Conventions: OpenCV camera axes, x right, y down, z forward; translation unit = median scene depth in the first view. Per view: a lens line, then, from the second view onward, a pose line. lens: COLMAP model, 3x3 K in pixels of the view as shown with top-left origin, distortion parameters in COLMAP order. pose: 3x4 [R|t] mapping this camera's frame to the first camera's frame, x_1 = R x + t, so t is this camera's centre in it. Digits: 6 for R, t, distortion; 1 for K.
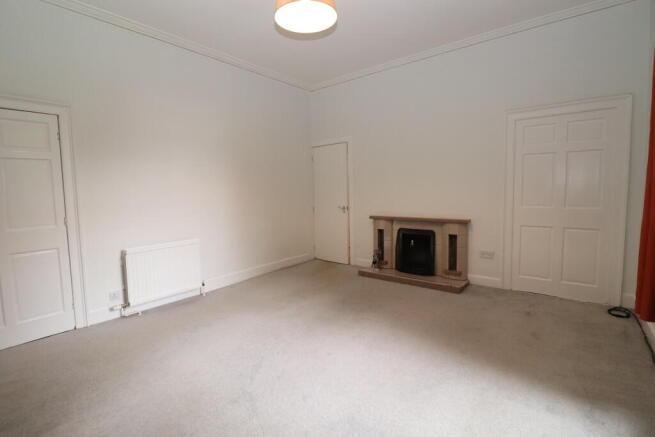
lens RADIAL K [[317.5, 0, 327.5], [0, 317.5, 218.5], [0, 0, 1]] dist [0.001686, -0.000134]
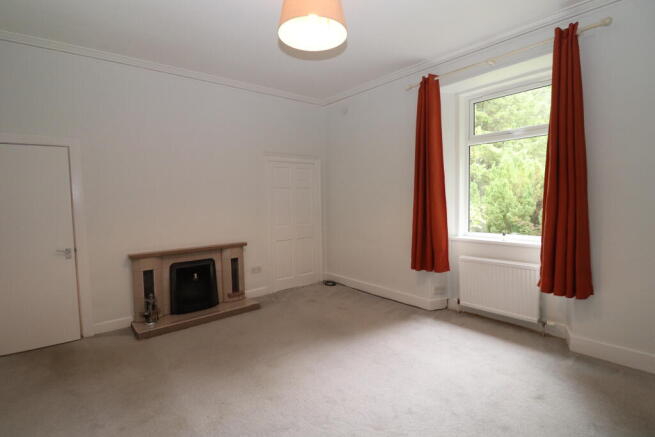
lens RADIAL K [[317.5, 0, 327.5], [0, 317.5, 218.5], [0, 0, 1]] dist [0.001686, -0.000134]
pose [[0.200240, -0.052655, 0.978331, -0.541522], [0.099624, 0.994473, 0.033133, -0.080928], [-0.974669, 0.090830, 0.204379, 0.449326]]
